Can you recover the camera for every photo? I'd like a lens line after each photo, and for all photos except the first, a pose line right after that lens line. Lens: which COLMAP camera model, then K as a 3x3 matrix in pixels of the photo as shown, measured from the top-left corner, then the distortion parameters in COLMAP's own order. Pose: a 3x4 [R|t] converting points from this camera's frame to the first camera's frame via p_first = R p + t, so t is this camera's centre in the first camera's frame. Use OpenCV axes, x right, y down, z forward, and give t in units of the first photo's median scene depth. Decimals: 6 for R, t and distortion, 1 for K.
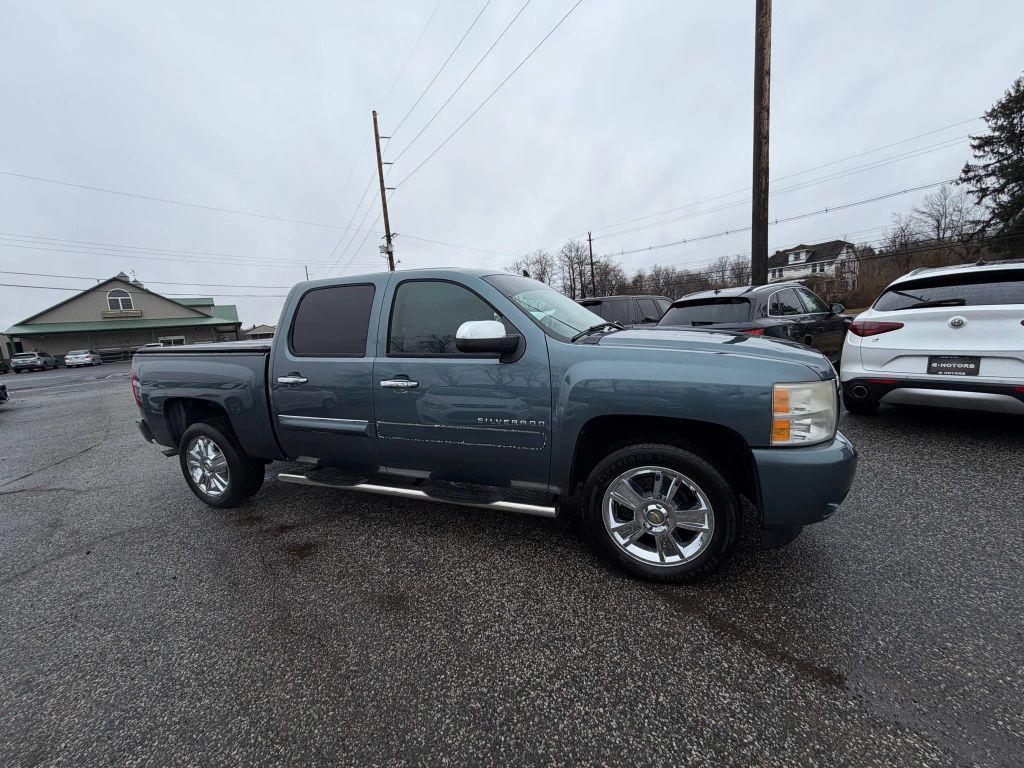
lens RADIAL K [[405.7, 0, 510.1], [0, 405.7, 385.4], [0, 0, 1]] dist [-0.000414, -0.000228]
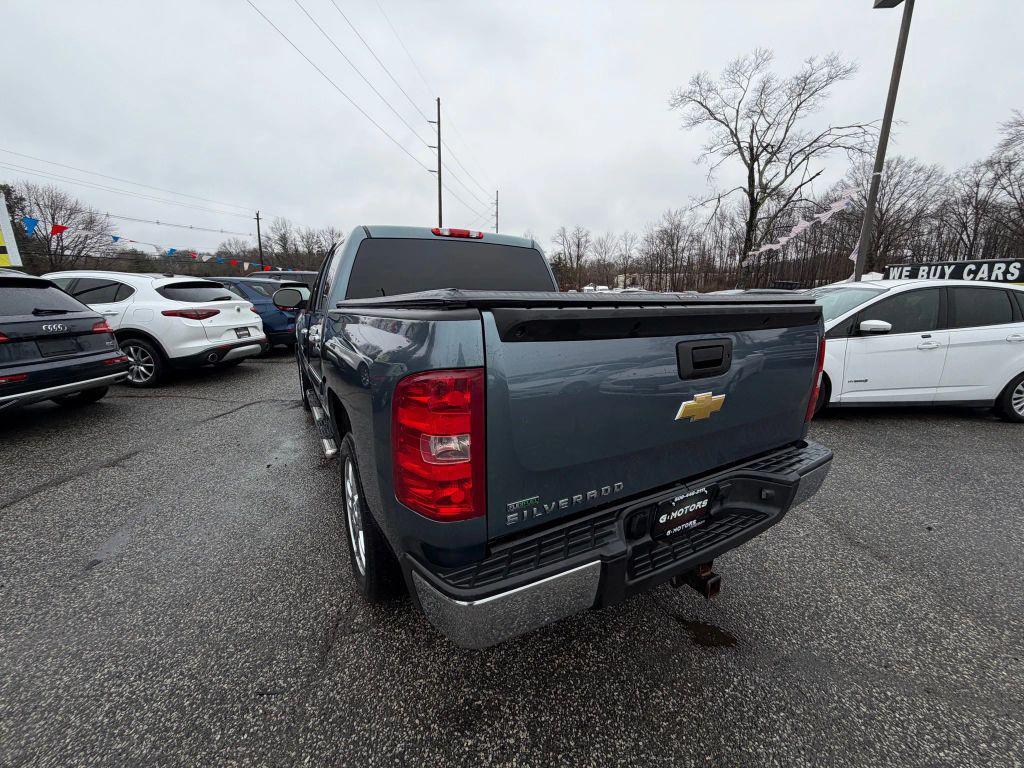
lens RADIAL K [[405.7, 0, 508.6], [0, 405.7, 383.9], [0, 0, 1]] dist [-0.000414, -0.000228]
pose [[-0.782586, -0.071069, 0.618473, -0.108570], [0.148559, 0.943442, 0.296391, -0.021061], [-0.604557, 0.323831, -0.727767, 0.181670]]
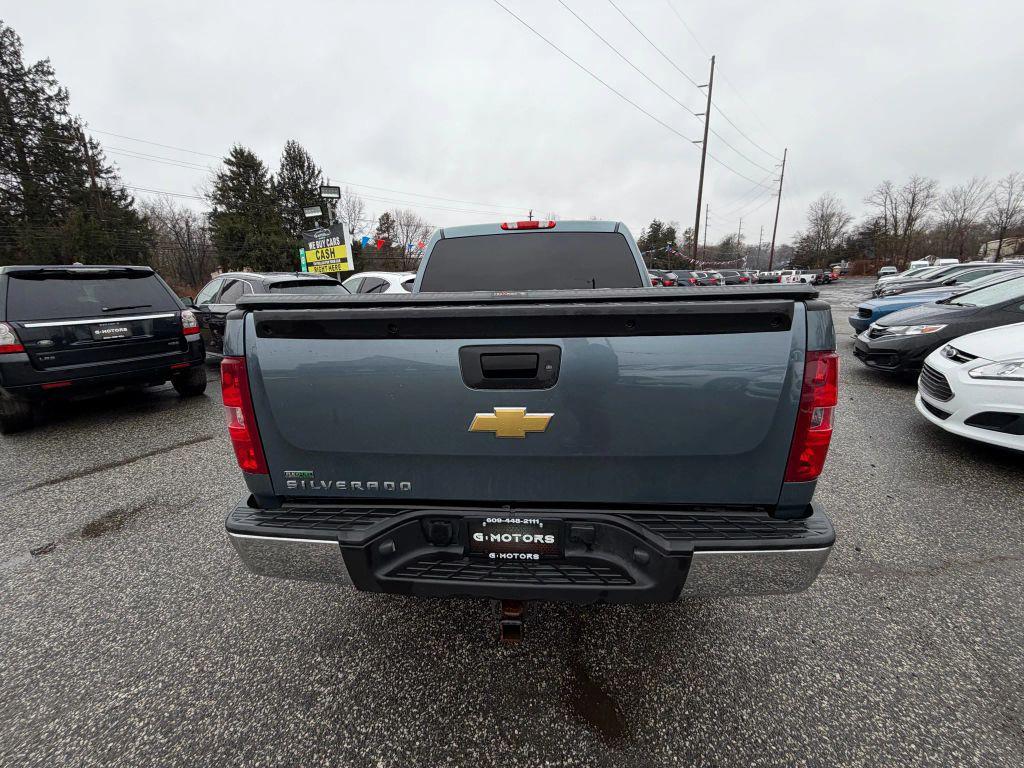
lens RADIAL K [[405.7, 0, 509.4], [0, 405.7, 384.8], [0, 0, 1]] dist [-0.000414, -0.000228]
pose [[-0.299583, -0.160207, 0.940523, -0.131069], [0.198984, 0.953630, 0.225821, -0.015024], [-0.933089, 0.254801, -0.253813, 0.149251]]
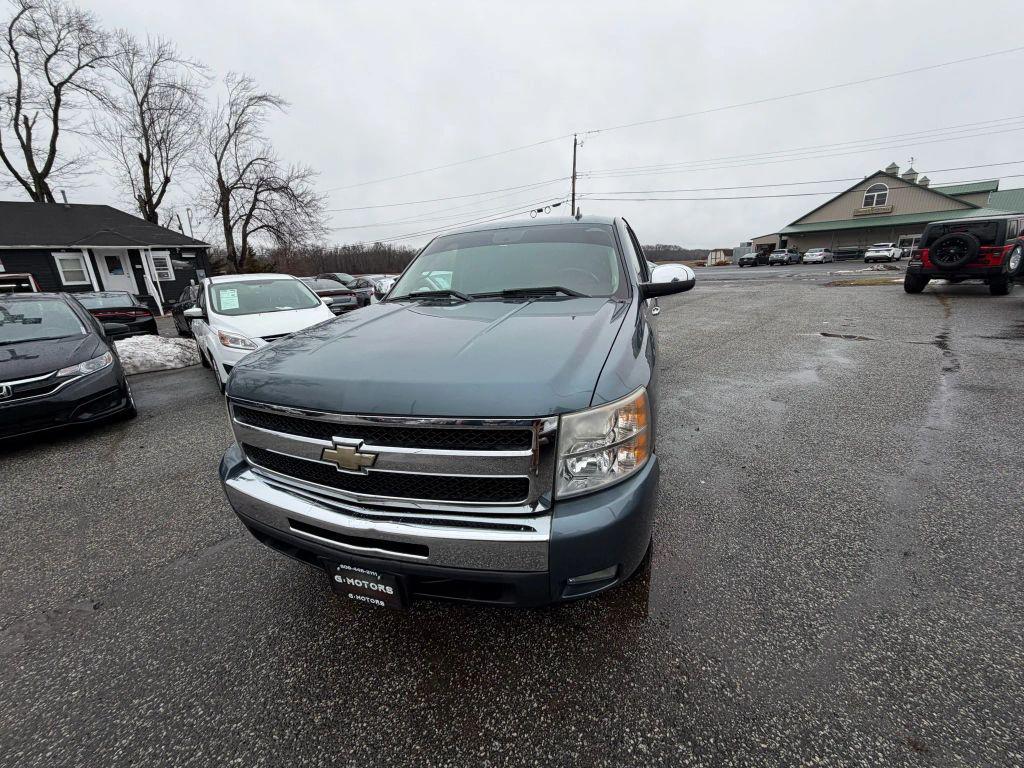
lens RADIAL K [[405.7, 0, 509.3], [0, 405.7, 385.9], [0, 0, 1]] dist [-0.000414, -0.000228]
pose [[0.050313, 0.347274, -0.936413, 0.096608], [-0.107936, 0.934000, 0.340580, -0.023153], [0.992884, 0.083938, 0.084476, 0.089865]]
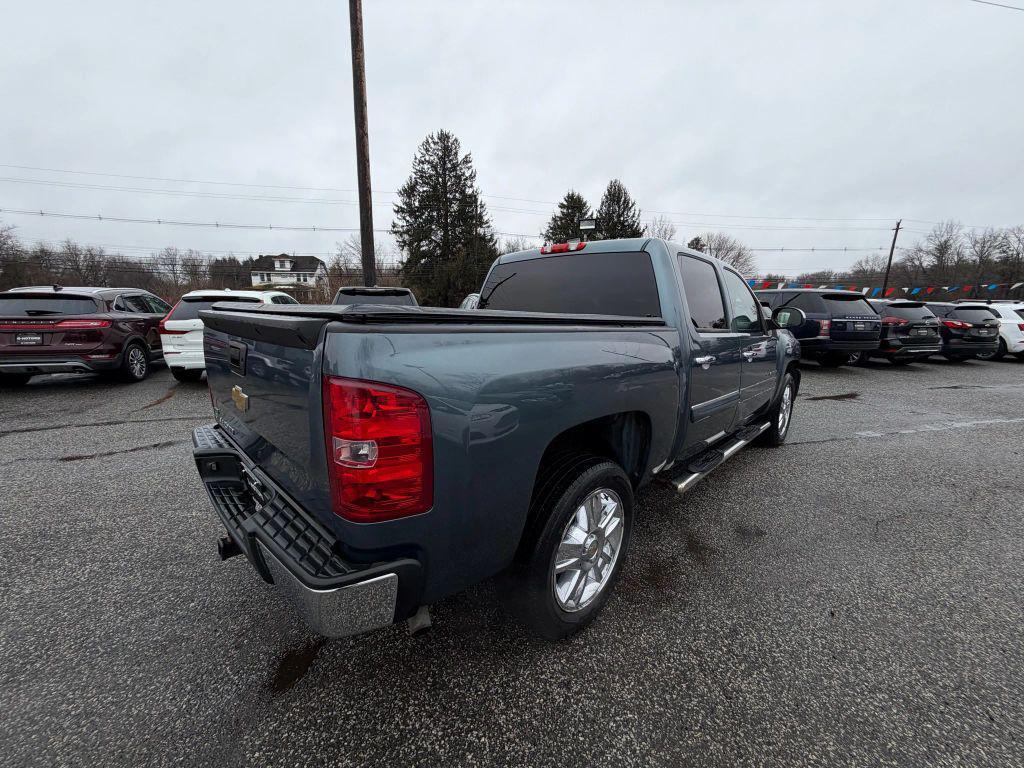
lens RADIAL K [[405.7, 0, 509.0], [0, 405.7, 384.8], [0, 0, 1]] dist [-0.000414, -0.000228]
pose [[0.384489, -0.098528, 0.917857, -0.130424], [0.107825, 0.992275, 0.061349, -0.005032], [-0.916811, 0.075380, 0.392142, 0.092905]]
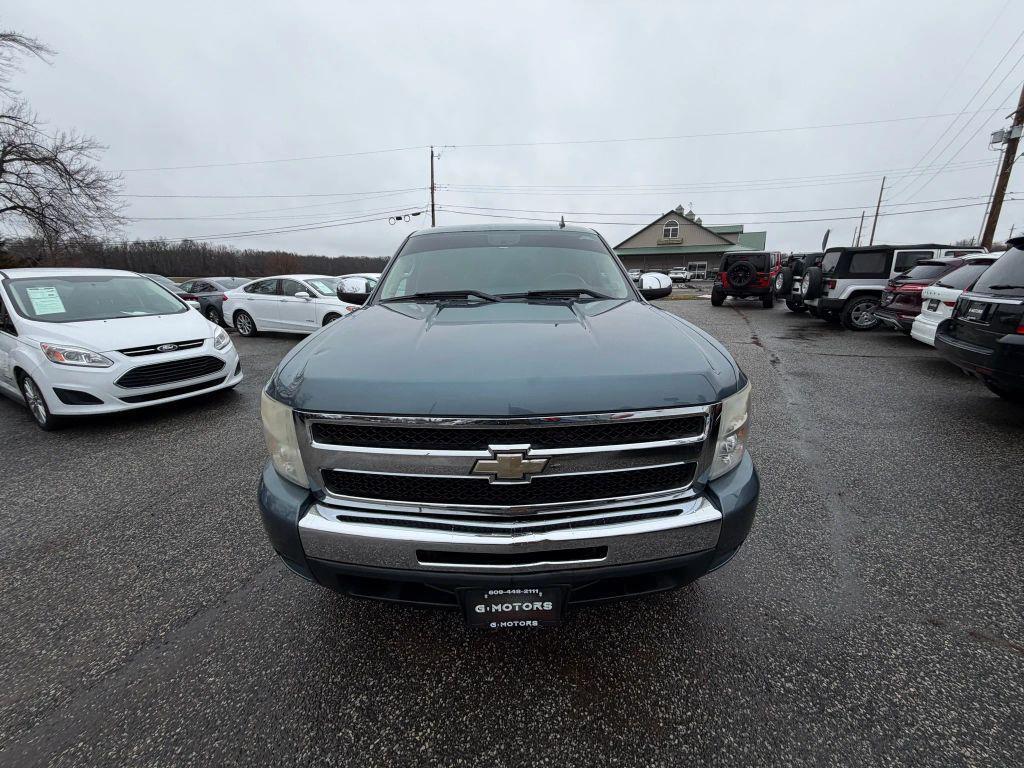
lens RADIAL K [[405.7, 0, 509.2], [0, 405.7, 385.1], [0, 0, 1]] dist [-0.000418, -0.000131]
pose [[0.387757, 0.310123, -0.868025, 0.089420], [-0.158214, 0.950119, 0.268778, -0.017439], [0.908082, 0.033113, 0.417482, 0.061251]]
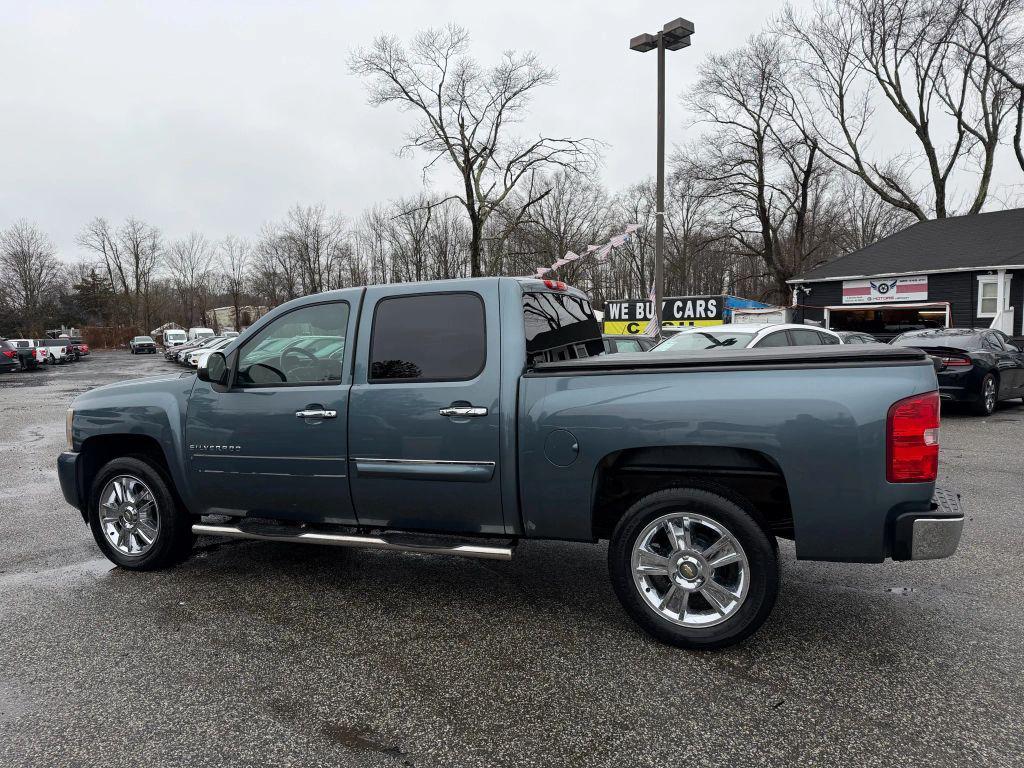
lens RADIAL K [[713.1, 0, 512.9], [0, 713.1, 393.4], [0, 0, 1]] dist [0.047290, -0.044414]
pose [[-0.996065, 0.087576, 0.013582, -0.035436], [0.088278, 0.966947, 0.239207, -0.040638], [0.007816, 0.239465, -0.970874, 0.251946]]
